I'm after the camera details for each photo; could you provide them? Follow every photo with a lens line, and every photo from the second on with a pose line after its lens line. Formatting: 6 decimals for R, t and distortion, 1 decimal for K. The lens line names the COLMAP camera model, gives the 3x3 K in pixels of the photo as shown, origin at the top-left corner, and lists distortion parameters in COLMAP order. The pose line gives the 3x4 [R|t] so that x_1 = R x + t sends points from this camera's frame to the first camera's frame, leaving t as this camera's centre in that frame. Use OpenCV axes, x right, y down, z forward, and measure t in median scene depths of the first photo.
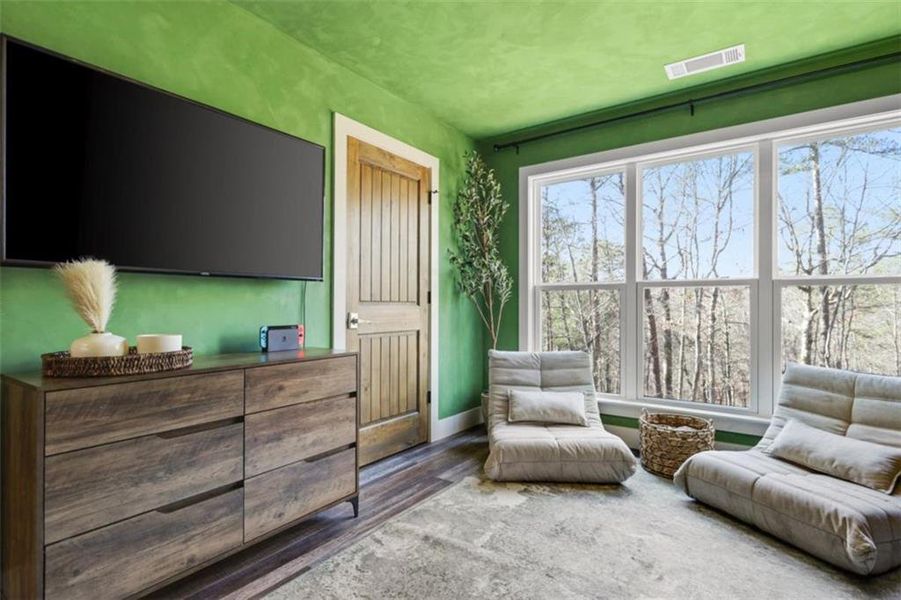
lens RADIAL K [[449.5, 0, 446.6], [0, 449.5, 302.7], [0, 0, 1]] dist [-0.005474, 0.001836]
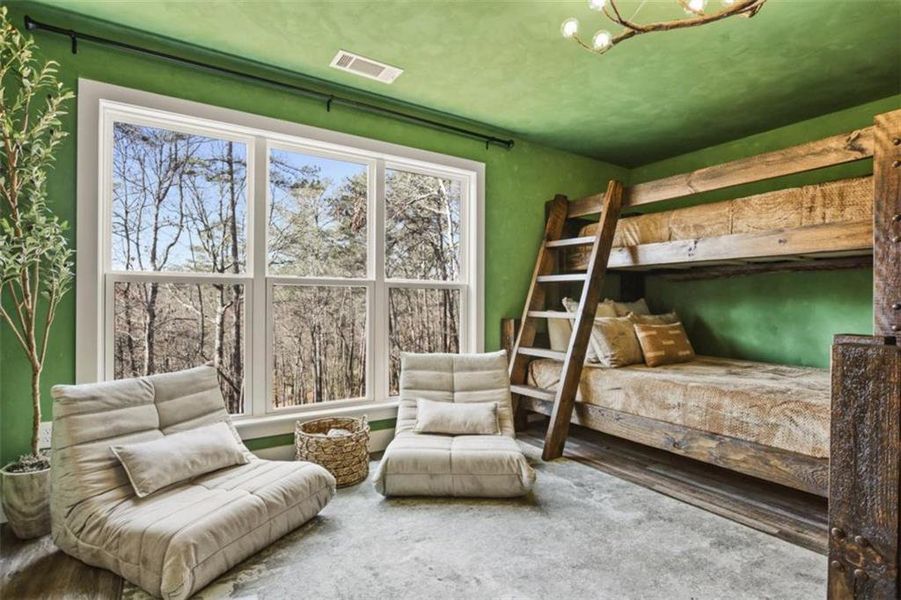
lens RADIAL K [[449.5, 0, 447.3], [0, 449.5, 299.5], [0, 0, 1]] dist [-0.005474, 0.001836]
pose [[0.365320, 0.005356, 0.930866, -0.310700], [-0.007884, 0.999965, -0.002659, -0.004926], [-0.930848, -0.006367, 0.365350, 0.453224]]
